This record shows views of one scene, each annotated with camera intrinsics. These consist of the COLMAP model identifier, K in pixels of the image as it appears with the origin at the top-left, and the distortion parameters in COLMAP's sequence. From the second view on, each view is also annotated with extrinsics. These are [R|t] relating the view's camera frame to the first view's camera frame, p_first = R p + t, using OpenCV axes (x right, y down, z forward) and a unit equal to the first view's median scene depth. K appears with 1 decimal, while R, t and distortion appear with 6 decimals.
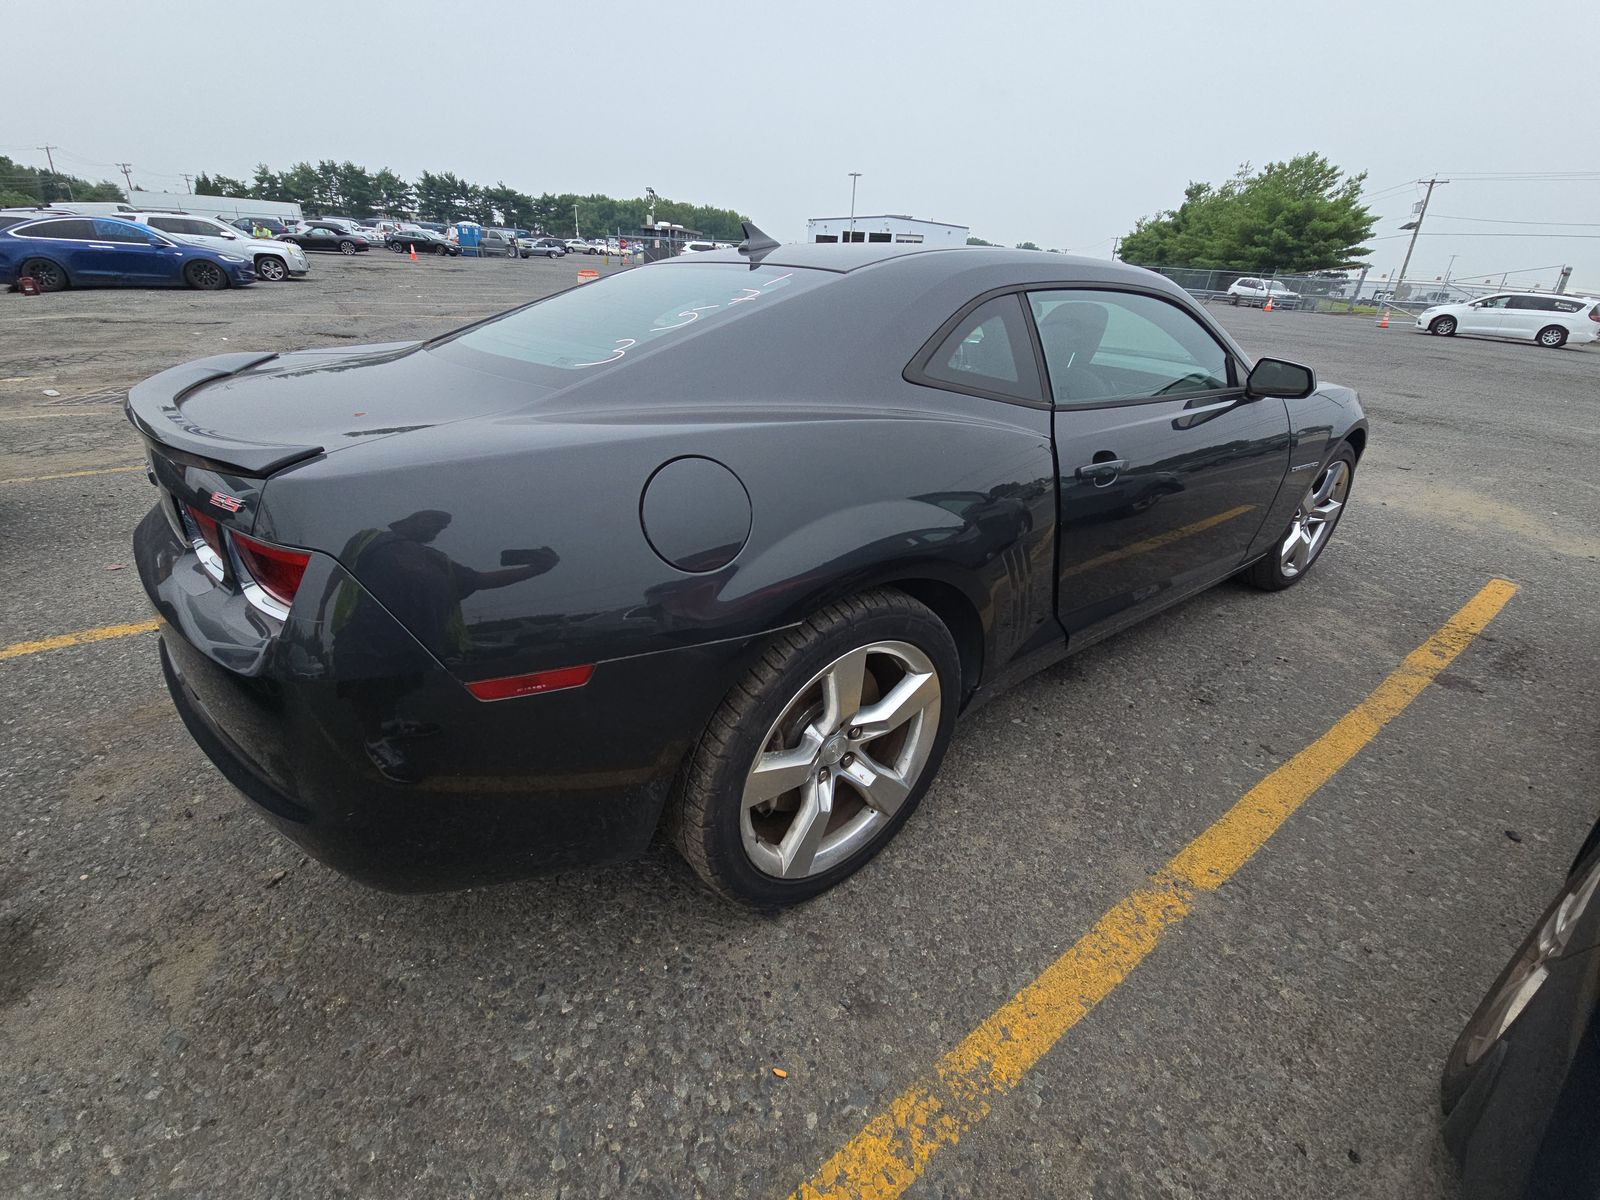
lens RADIAL K [[641.0, 0, 796.5], [0, 641.0, 570.3], [0, 0, 1]] dist [0.053080, -0.028189]
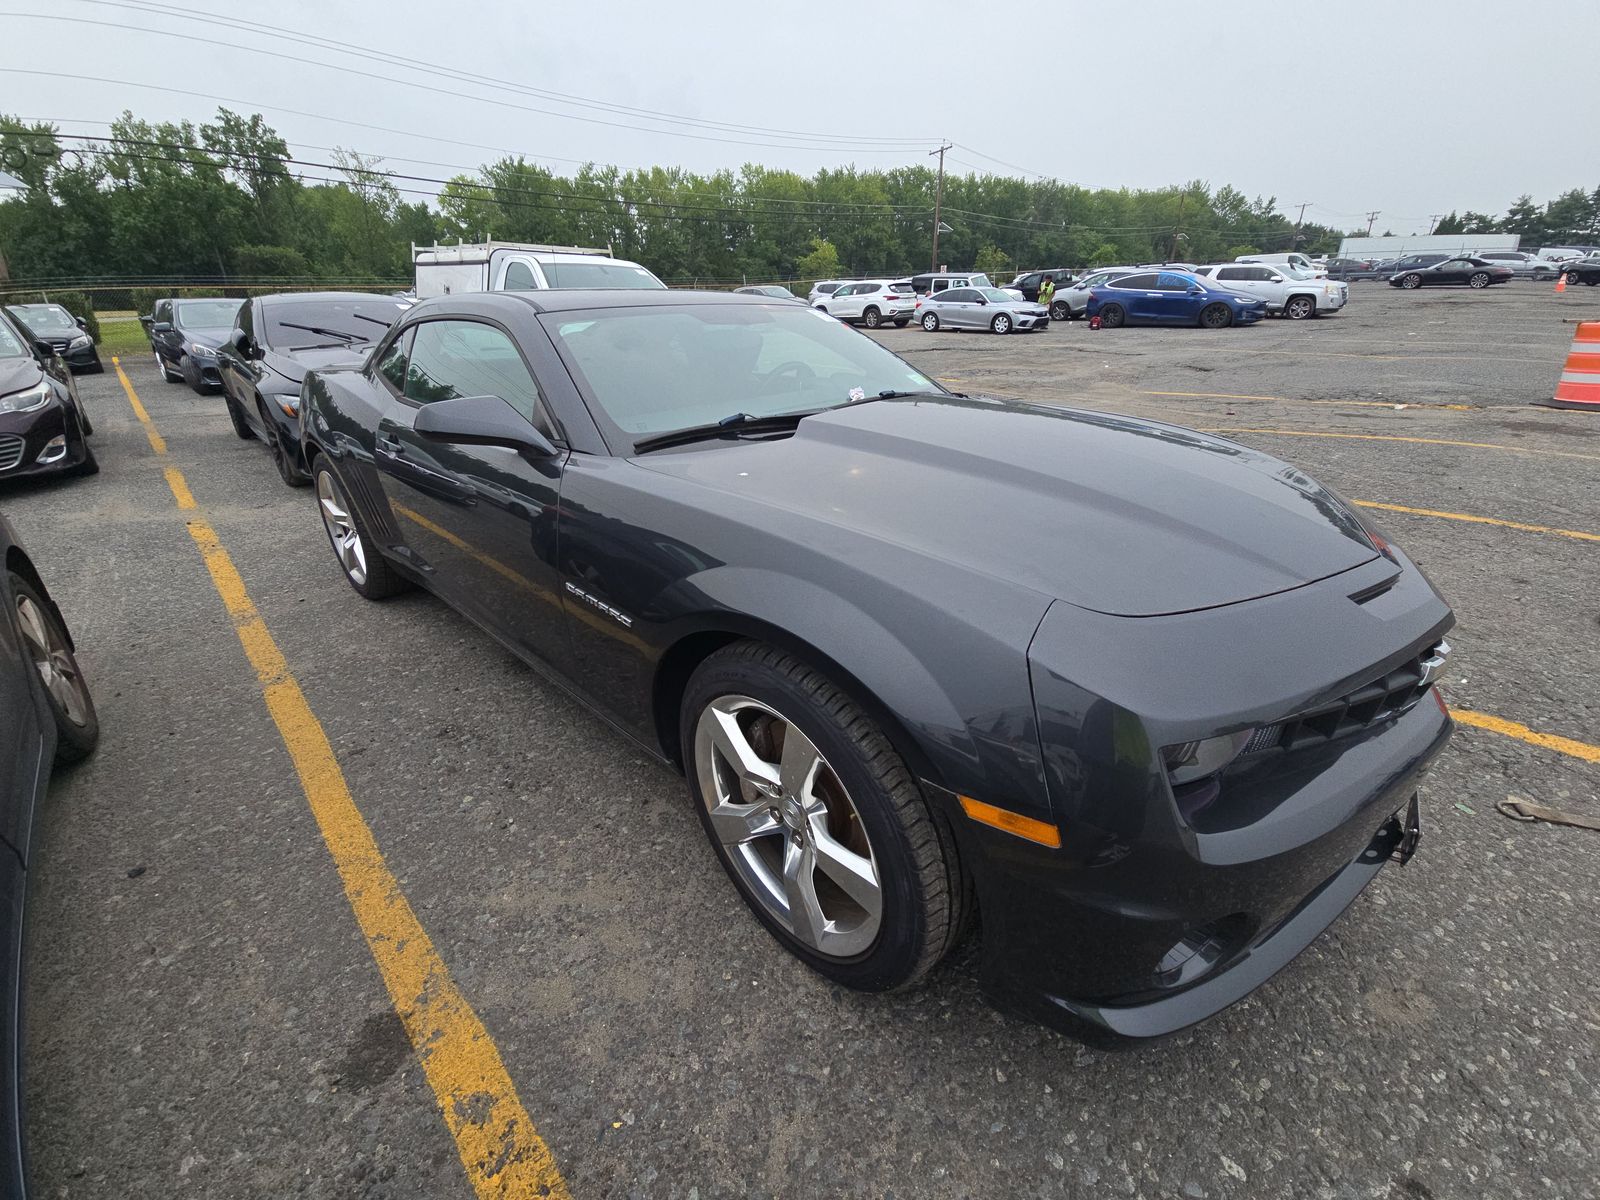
lens RADIAL K [[641.0, 0, 796.5], [0, 641.0, 570.3], [0, 0, 1]] dist [0.053080, -0.028189]
pose [[0.171027, 0.344954, -0.922906, 0.274338], [-0.391566, 0.883354, 0.257608, -0.084165], [0.904116, 0.317321, 0.286150, 0.200598]]
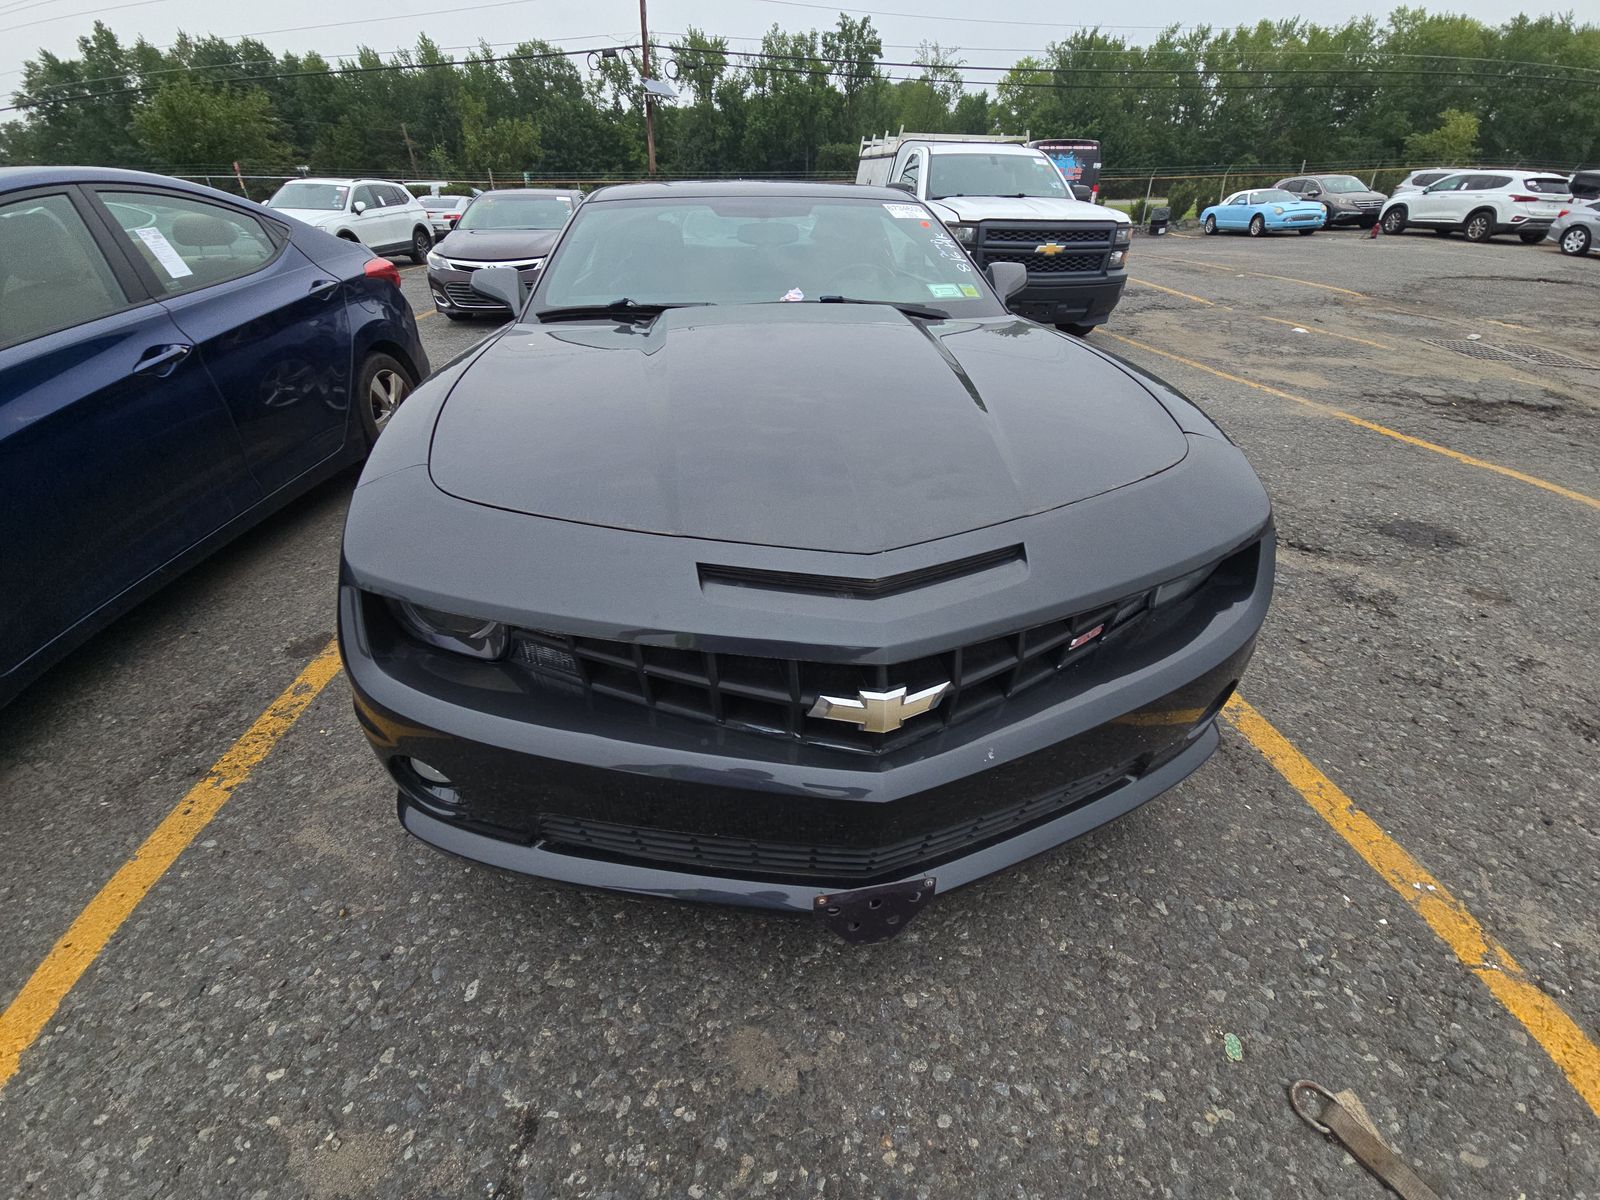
lens RADIAL K [[654.1, 0, 804.2], [0, 654.1, 571.6], [0, 0, 1]] dist [0.020941, -0.016378]
pose [[-0.493395, 0.400698, -0.772012, 0.258850], [-0.374775, 0.703018, 0.604408, -0.139587], [0.784924, 0.587543, -0.196694, 0.323626]]
